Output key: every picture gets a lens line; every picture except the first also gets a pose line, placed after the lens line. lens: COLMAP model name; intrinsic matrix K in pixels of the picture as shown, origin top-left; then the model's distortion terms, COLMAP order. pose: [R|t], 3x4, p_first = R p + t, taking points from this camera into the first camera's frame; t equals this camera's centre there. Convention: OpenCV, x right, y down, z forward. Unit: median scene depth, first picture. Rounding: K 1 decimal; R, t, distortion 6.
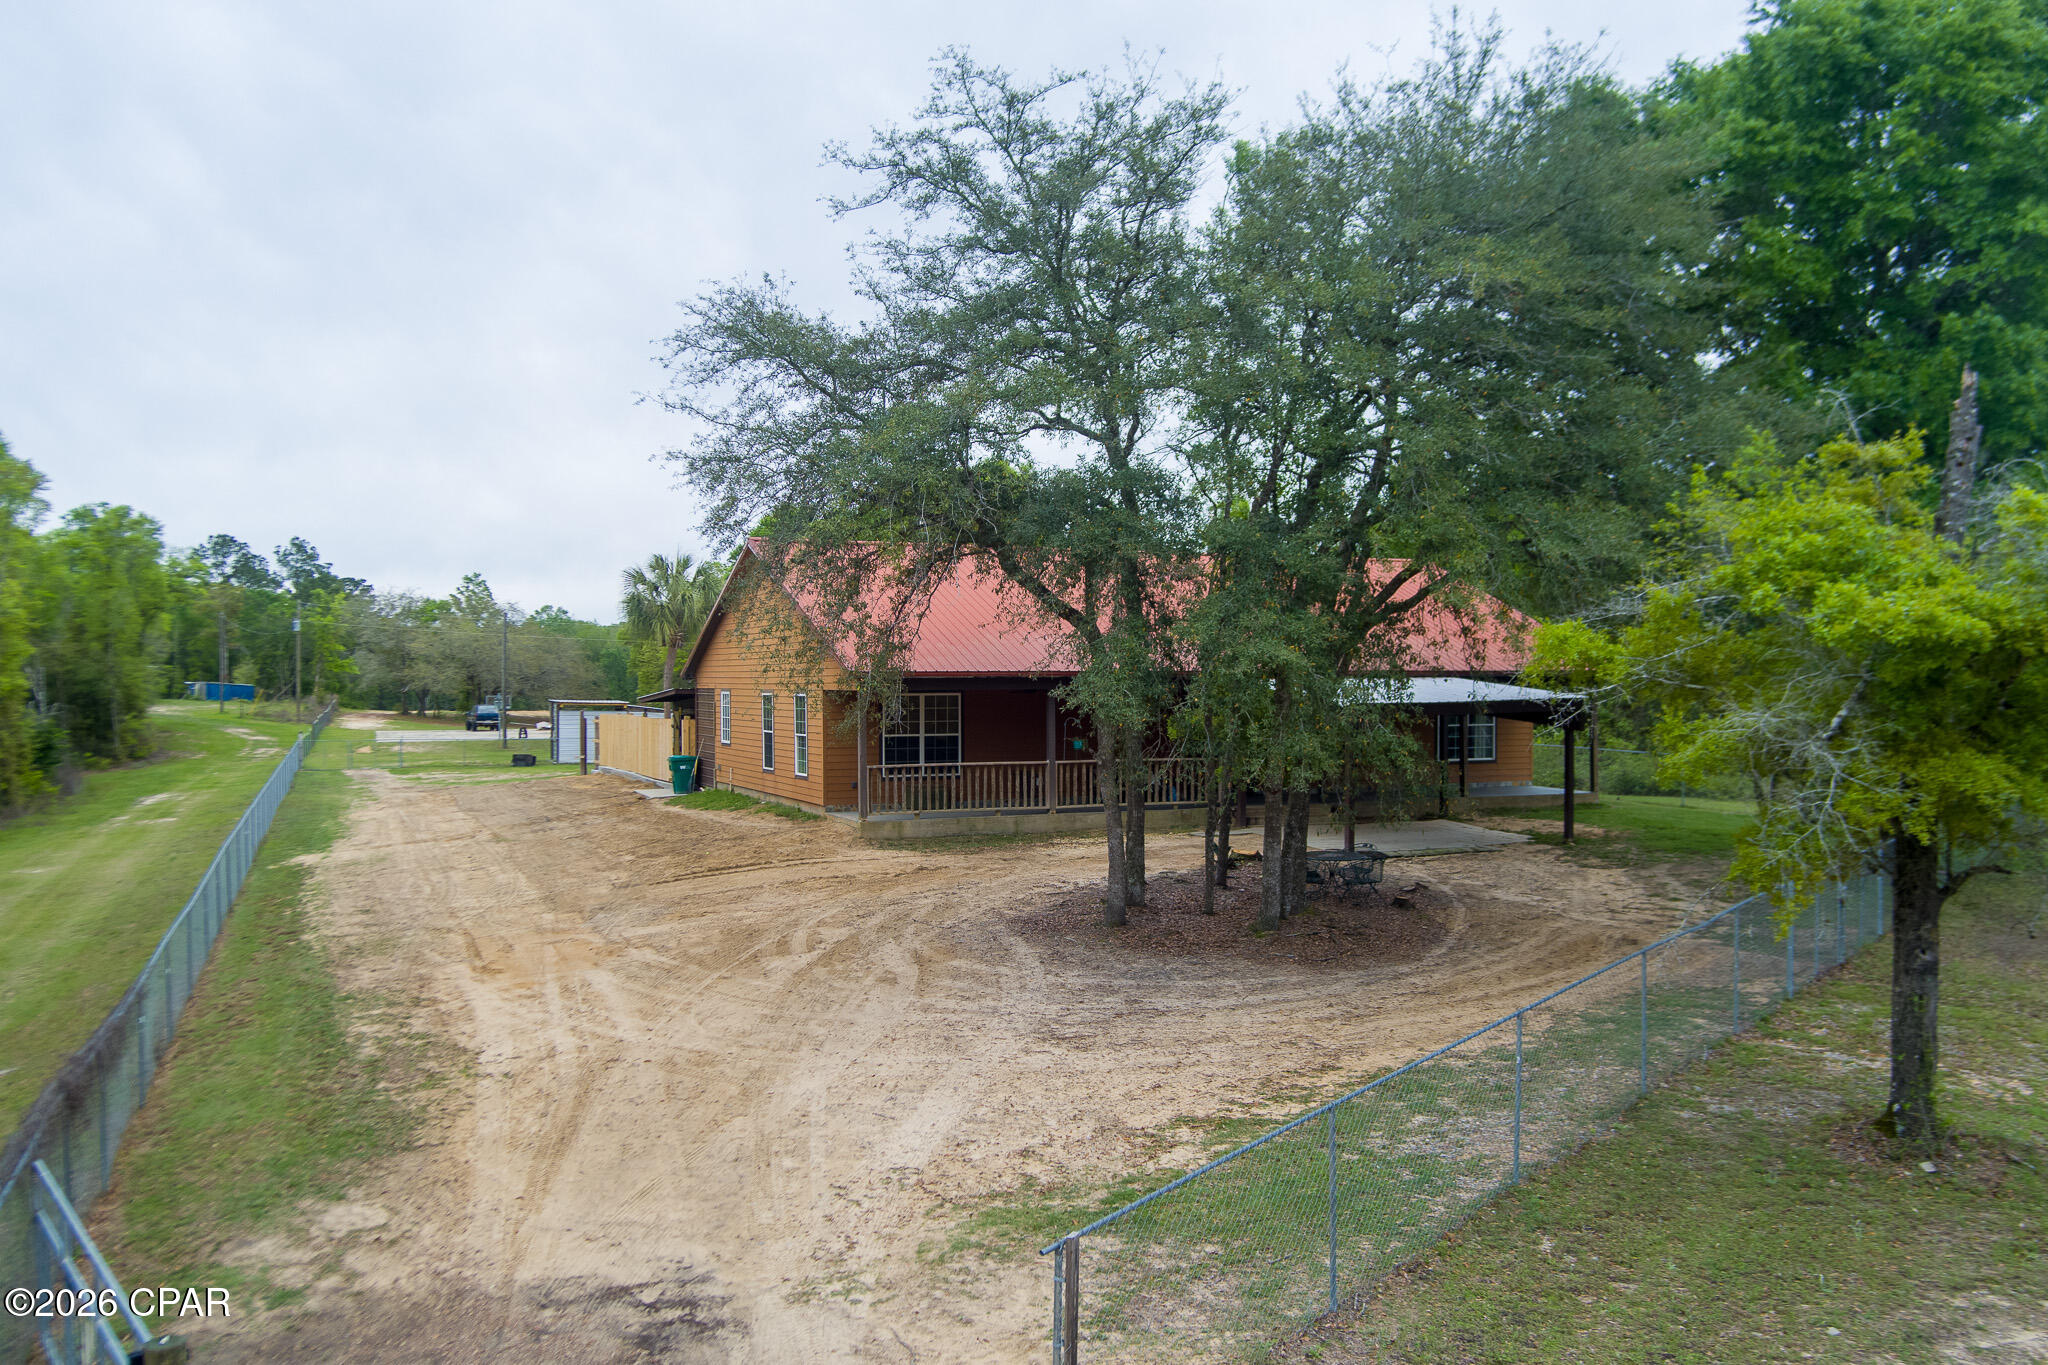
lens RADIAL K [[1661.5, 0, 1013.5], [0, 1661.5, 684.0], [0, 0, 1]] dist [-0.063105, -0.000192]
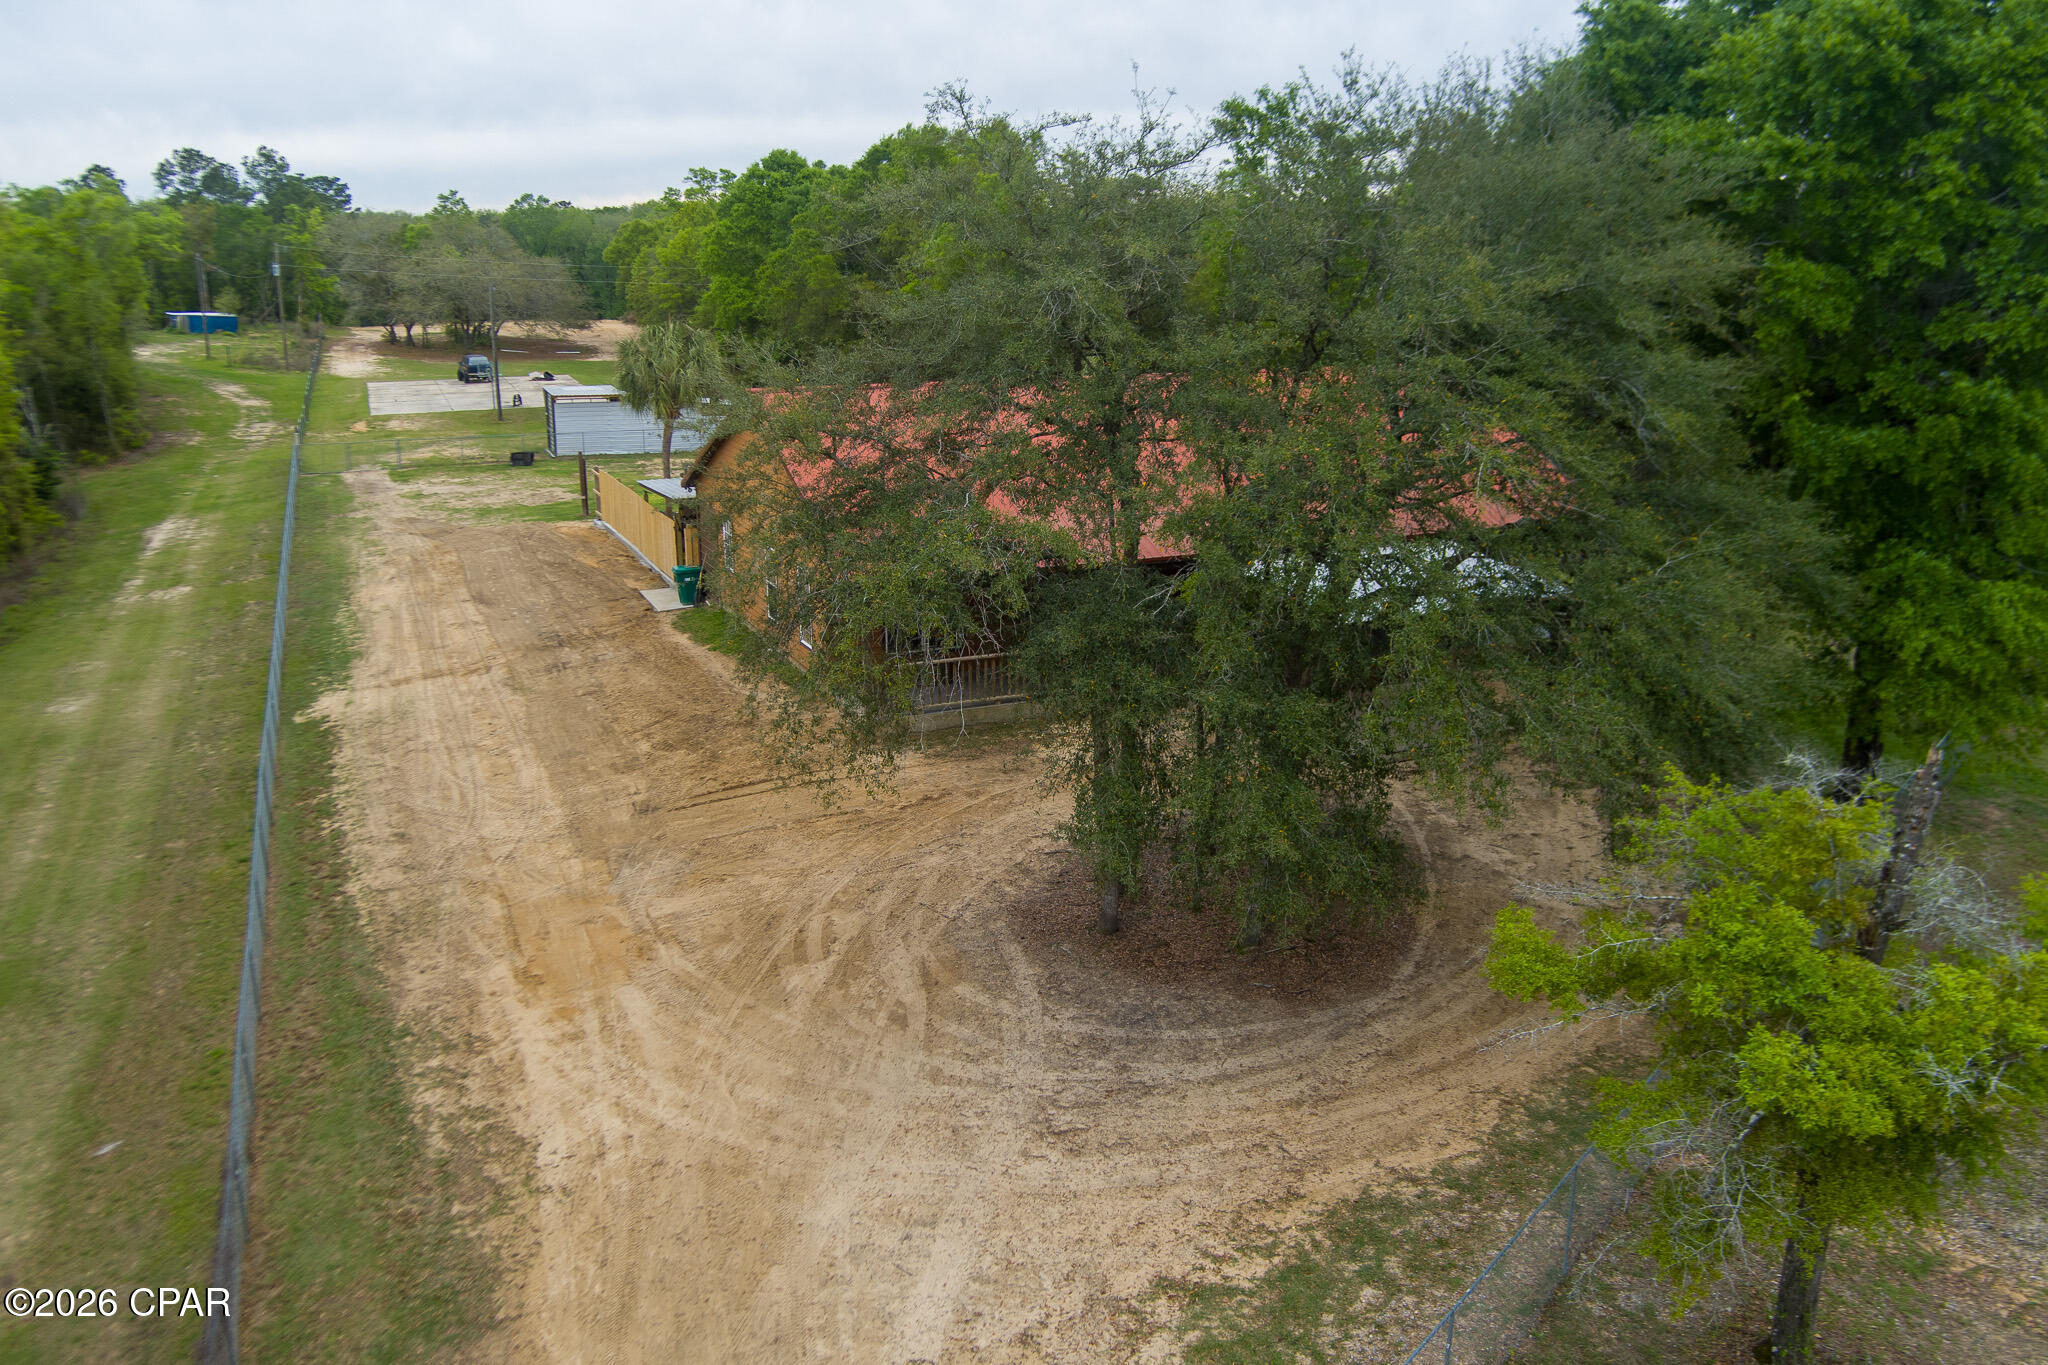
lens RADIAL K [[1661.5, 0, 1013.5], [0, 1661.5, 684.0], [0, 0, 1]] dist [-0.063105, -0.000192]
pose [[0.999990, -0.004348, -0.000411, 0.001231], [0.004302, 0.964598, 0.263689, -0.332016], [-0.000750, -0.263688, 0.964608, 0.004121]]
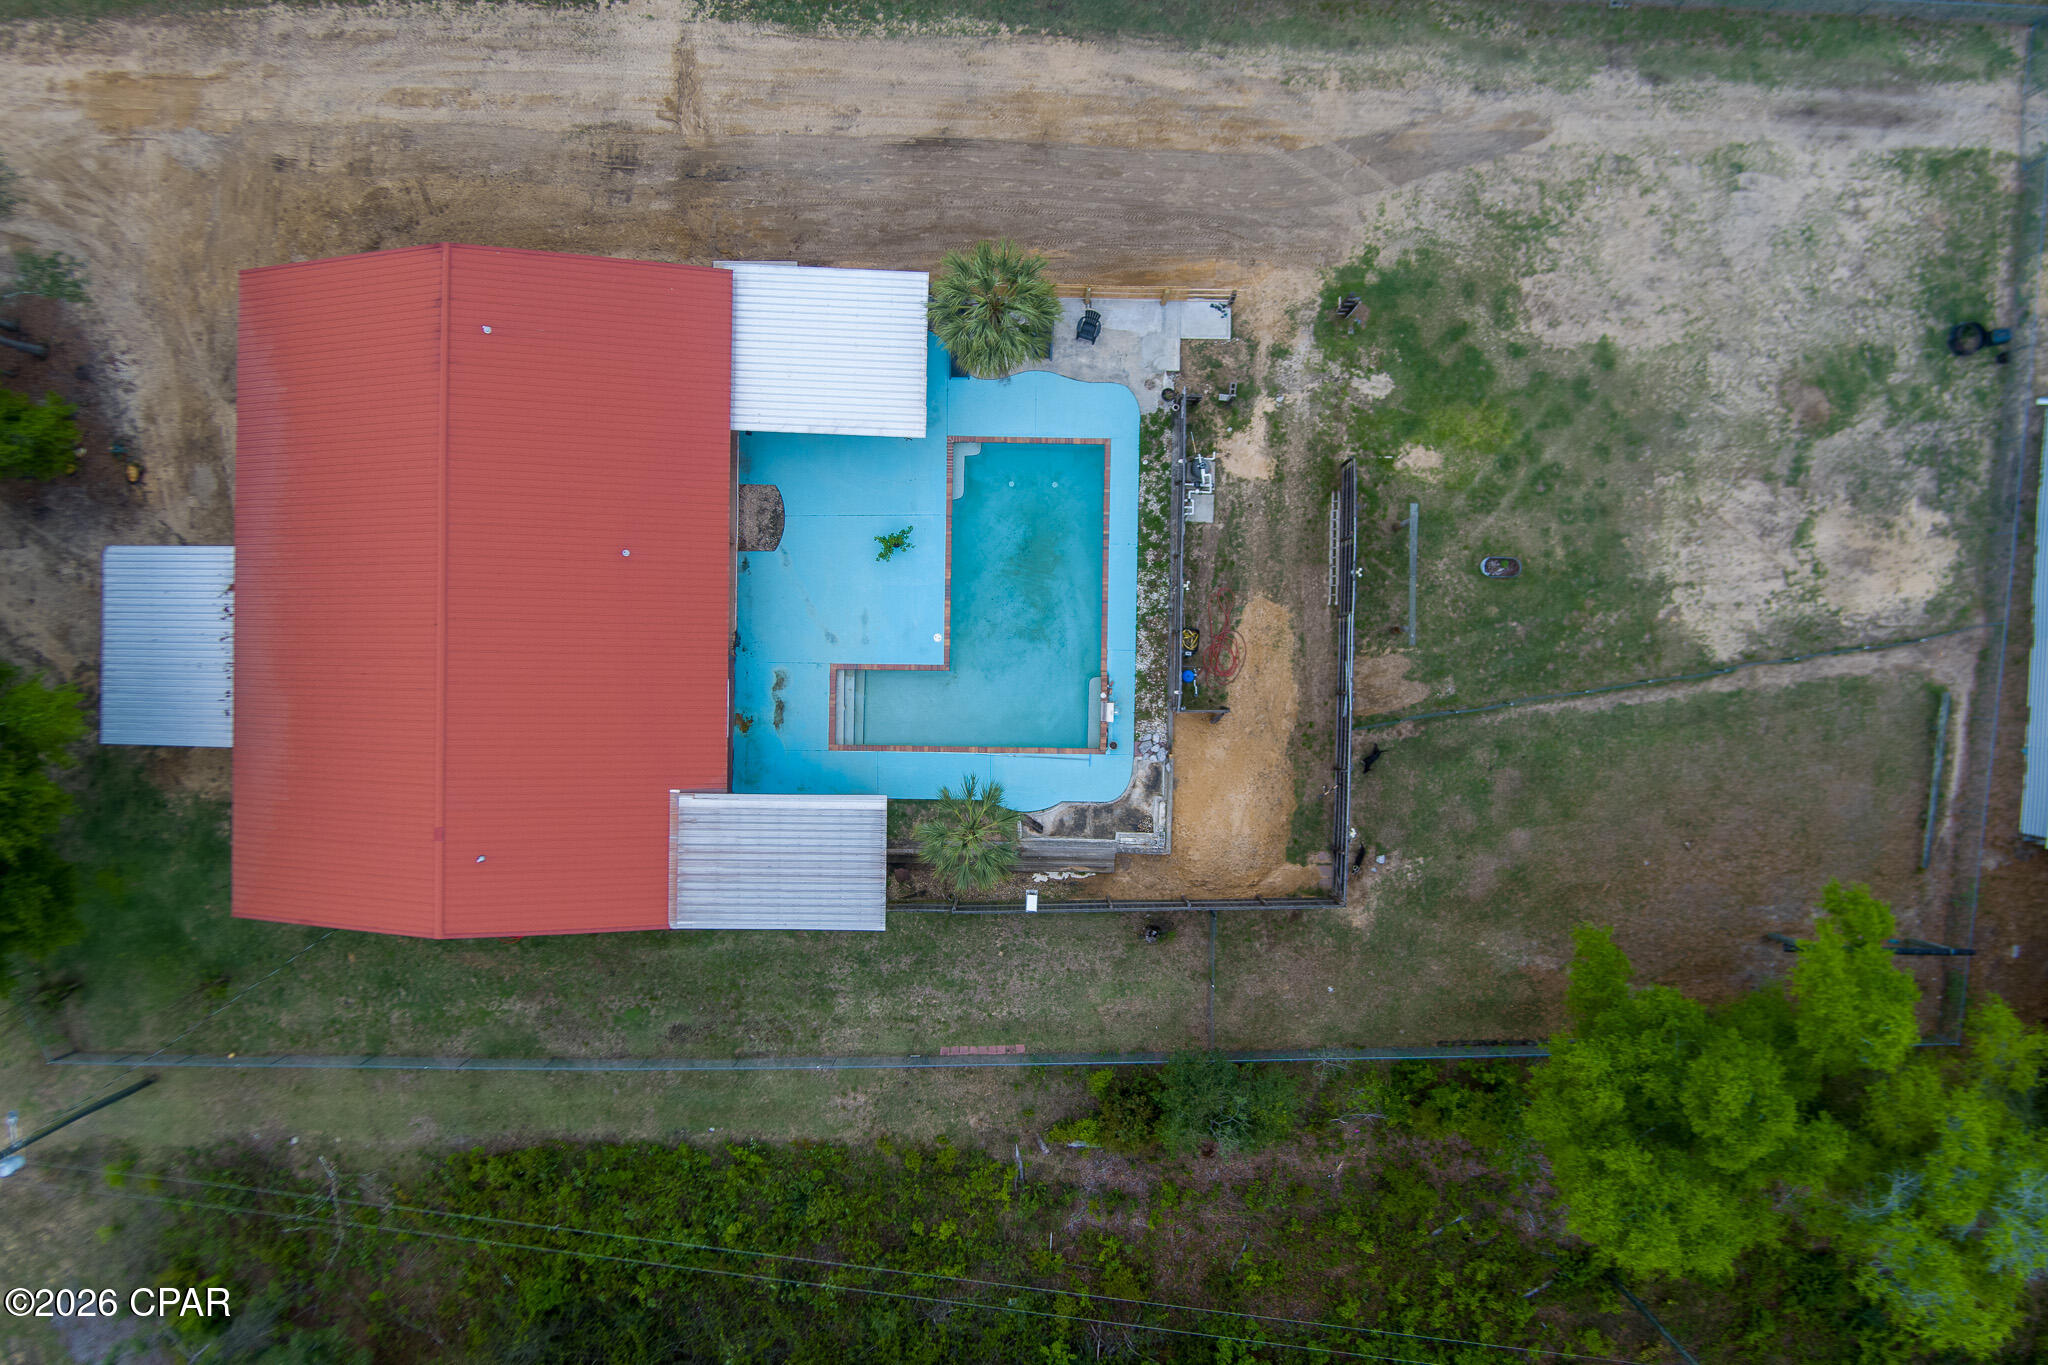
lens RADIAL K [[1664.2, 0, 1014.3], [0, 1664.2, 688.5], [0, 0, 1]] dist [-0.068522, 0.016777]
pose [[-0.412362, 0.910908, 0.014316, -0.097439], [0.011286, -0.010605, 0.999880, -2.374644], [0.910950, 0.412474, -0.005907, 2.833186]]
